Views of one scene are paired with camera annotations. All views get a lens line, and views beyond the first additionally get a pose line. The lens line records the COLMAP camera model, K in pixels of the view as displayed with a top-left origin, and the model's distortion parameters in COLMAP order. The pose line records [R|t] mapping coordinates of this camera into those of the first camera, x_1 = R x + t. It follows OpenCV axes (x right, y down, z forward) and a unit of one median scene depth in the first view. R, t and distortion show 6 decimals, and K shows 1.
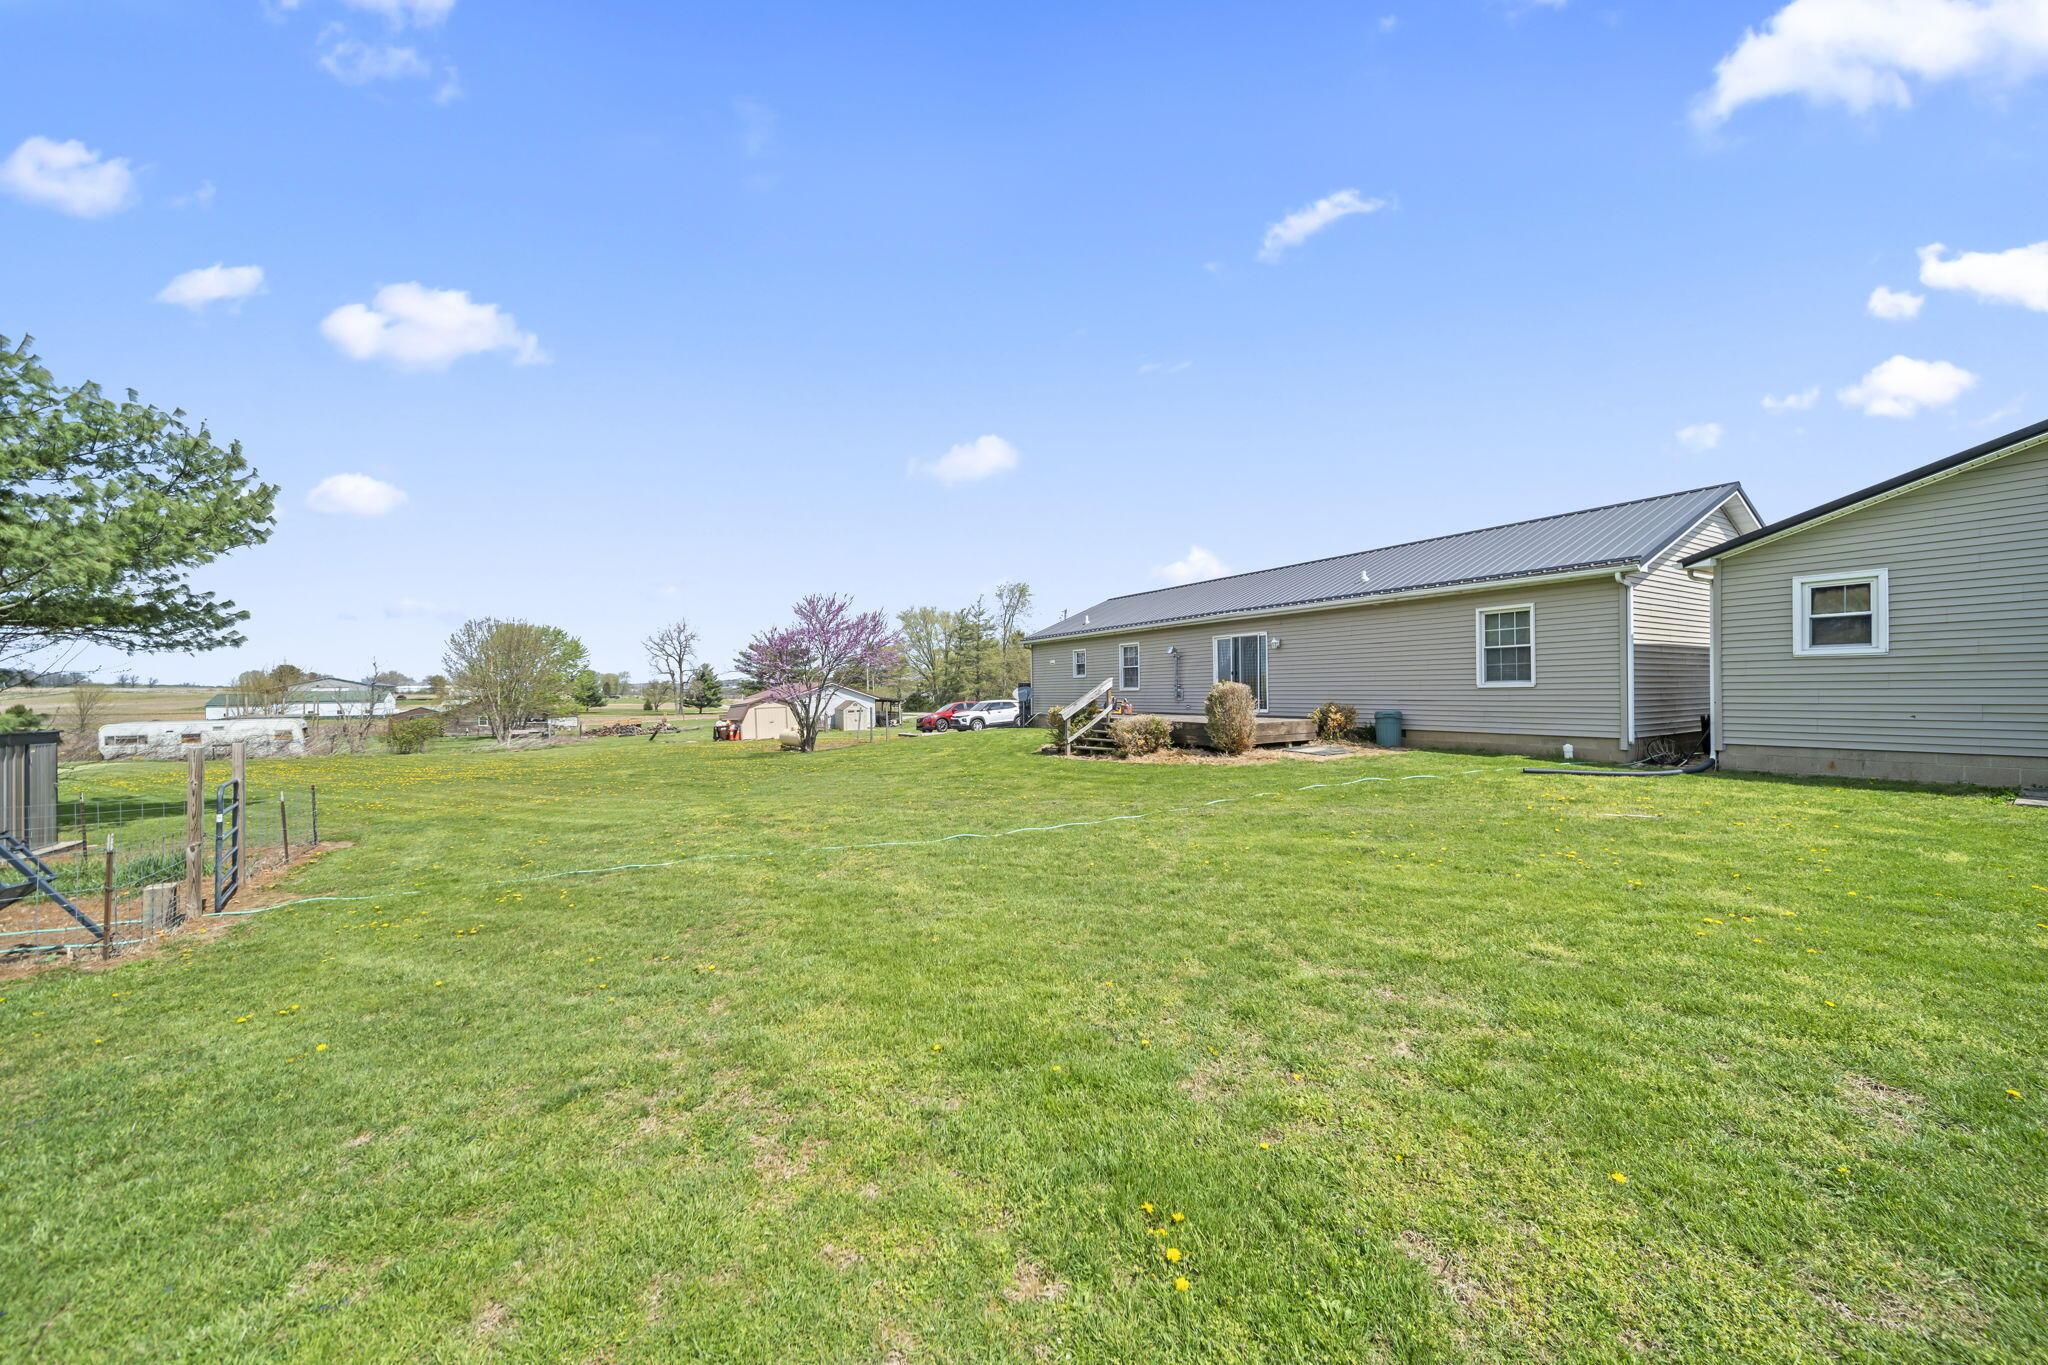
lens RADIAL K [[715.7, 0, 1025.7], [0, 715.7, 689.9], [0, 0, 1]] dist [-0.003217, -0.001108]
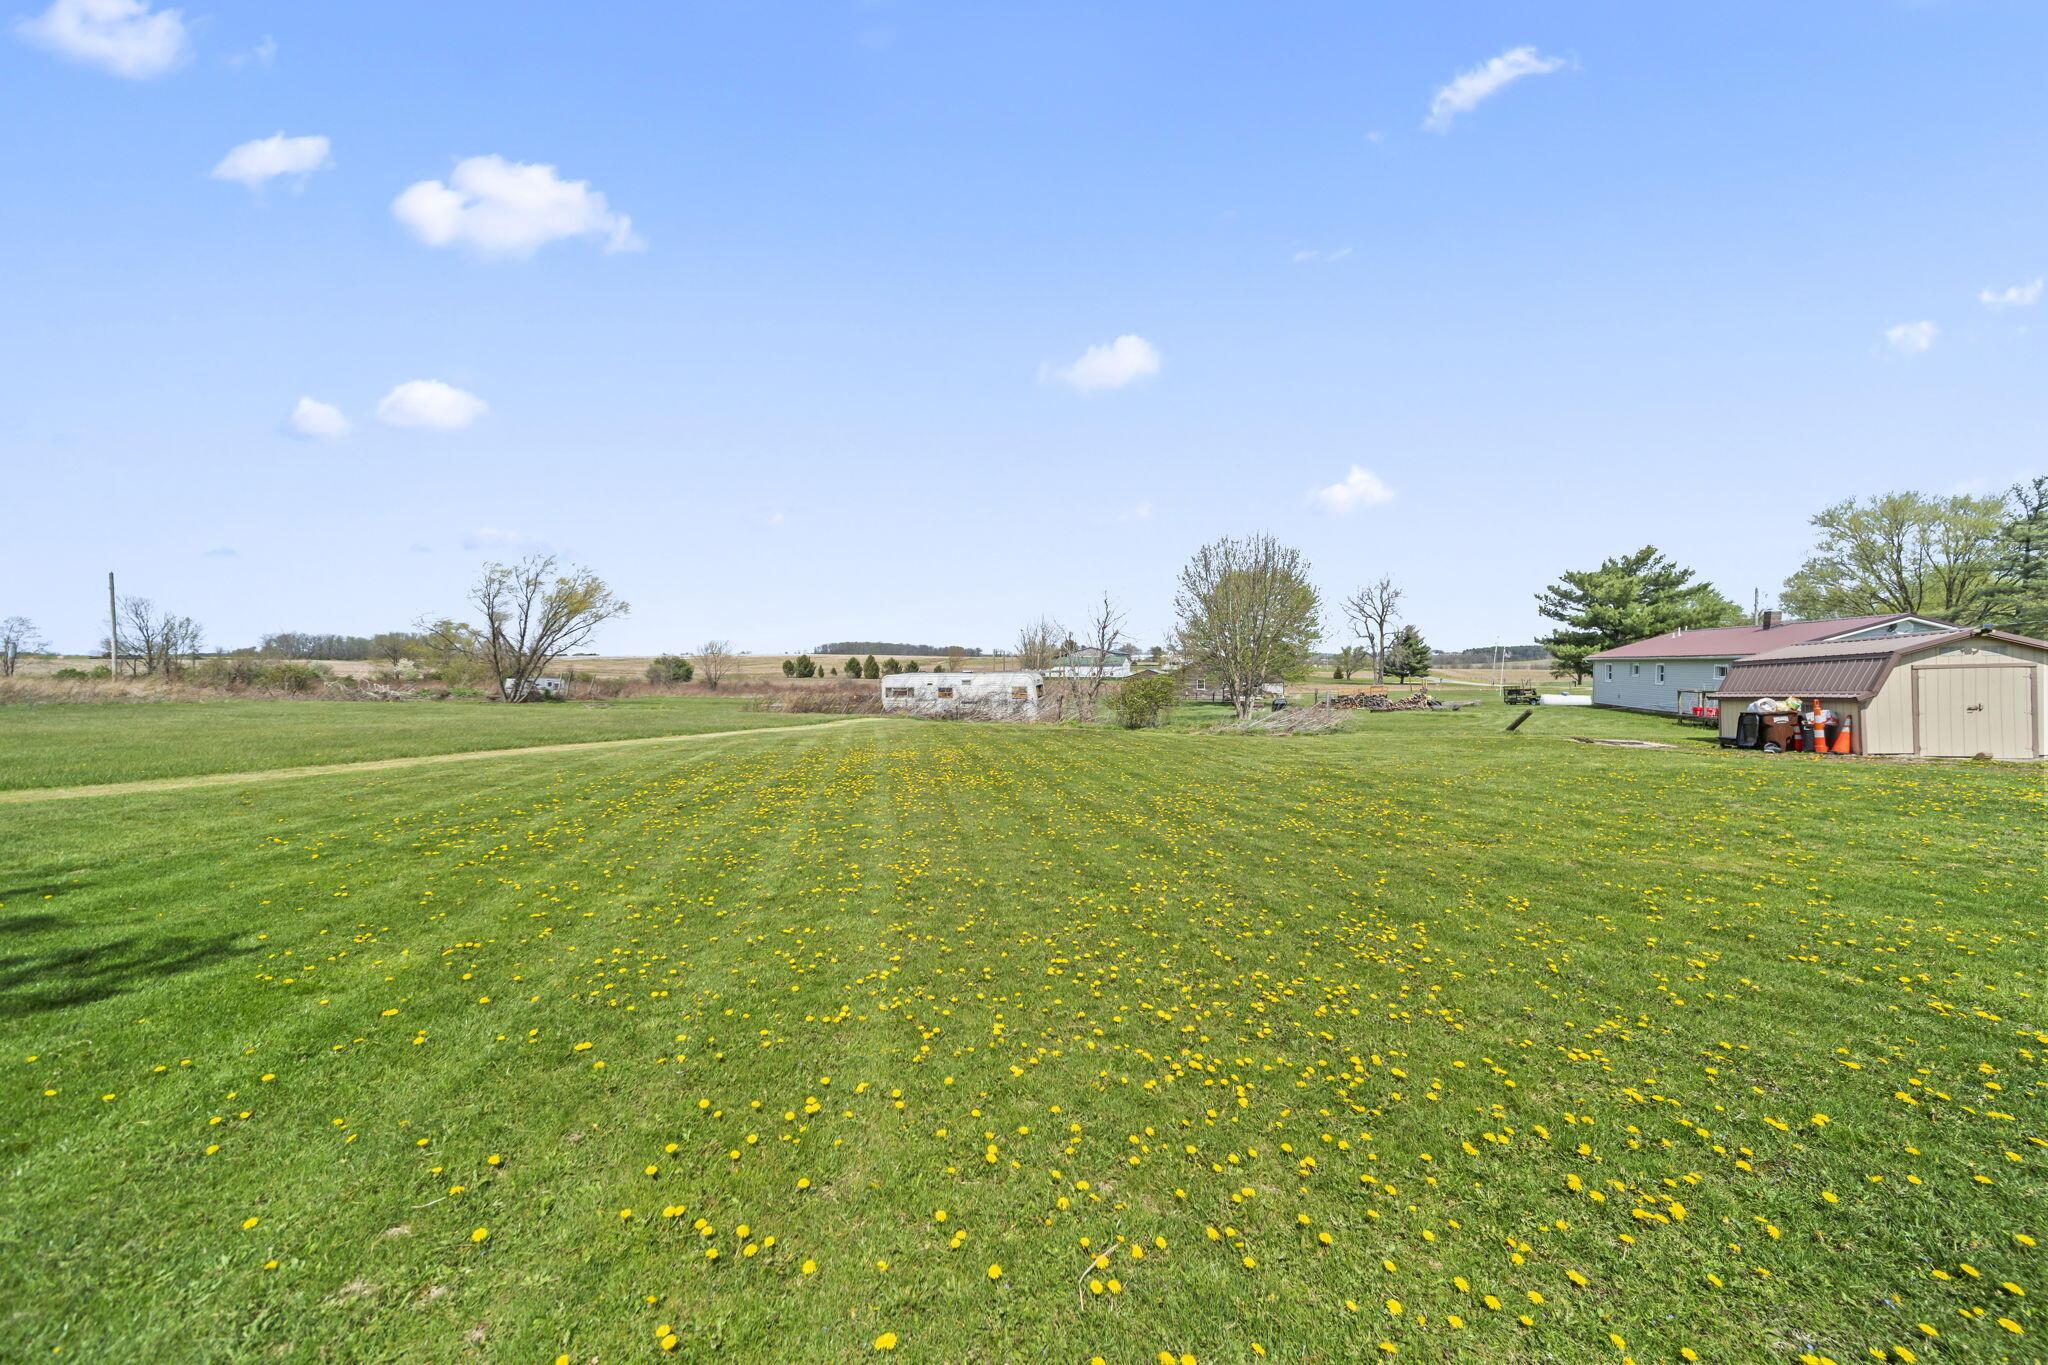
lens RADIAL K [[715.7, 0, 1006.3], [0, 715.7, 688.3], [0, 0, 1]] dist [-0.003217, -0.001108]
pose [[0.624962, 0.032416, -0.779982, -0.421227], [-0.002246, 0.999208, 0.039728, 0.025942], [0.780652, -0.023077, 0.624540, 0.484125]]
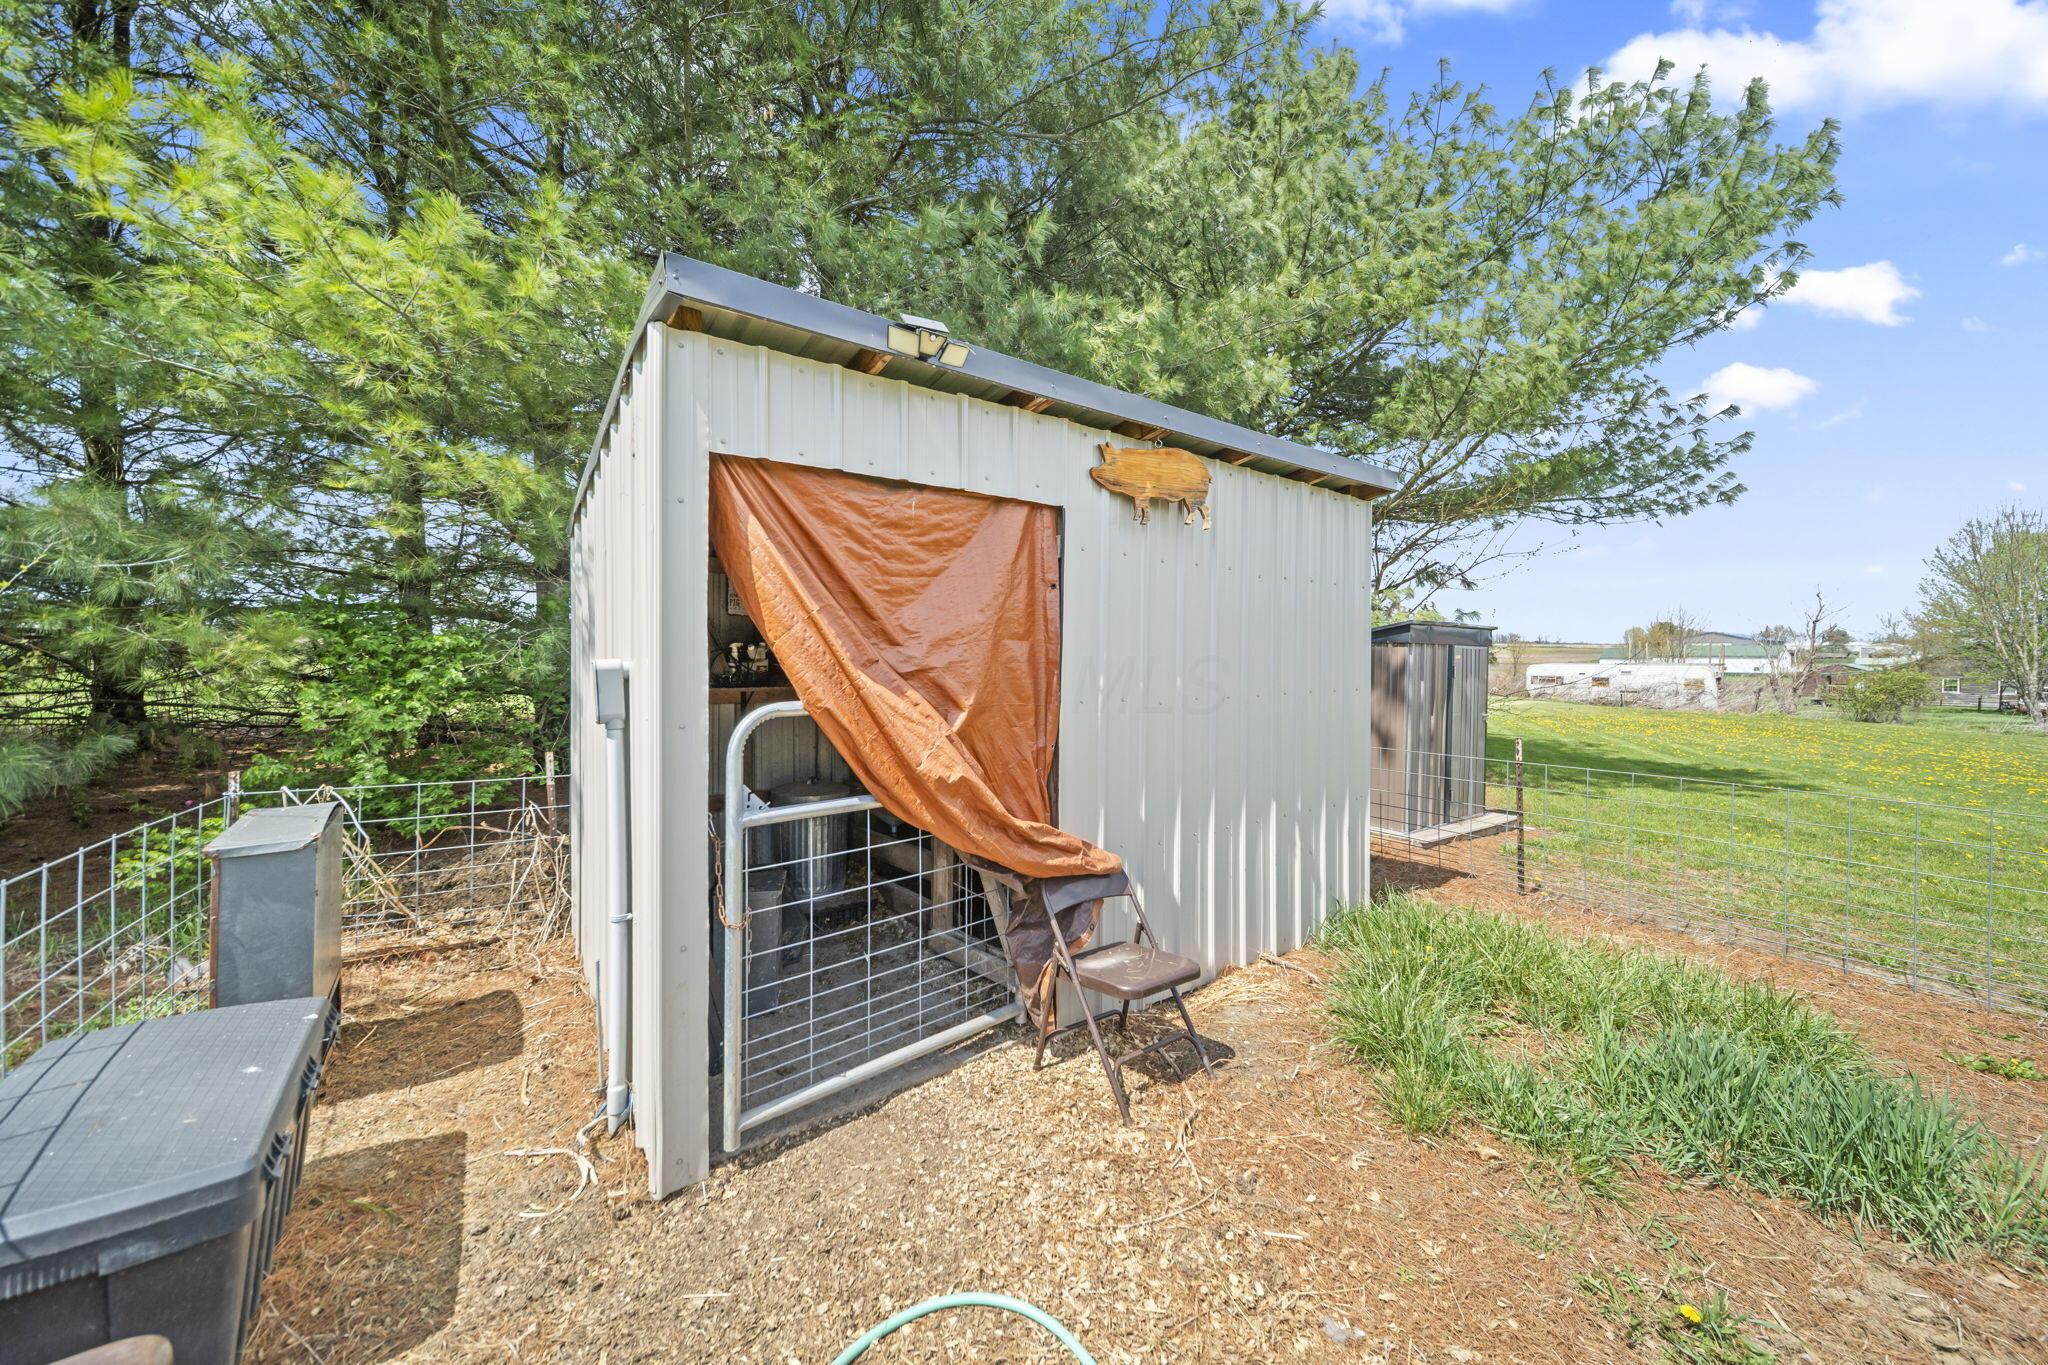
lens RADIAL K [[715.7, 0, 996.1], [0, 715.7, 660.8], [0, 0, 1]] dist [-0.003217, -0.001108]
pose [[0.015611, 0.024353, -0.999582, -0.204054], [-0.007395, 0.999679, 0.024240, 0.020326], [0.999851, 0.007014, 0.015786, 0.152503]]
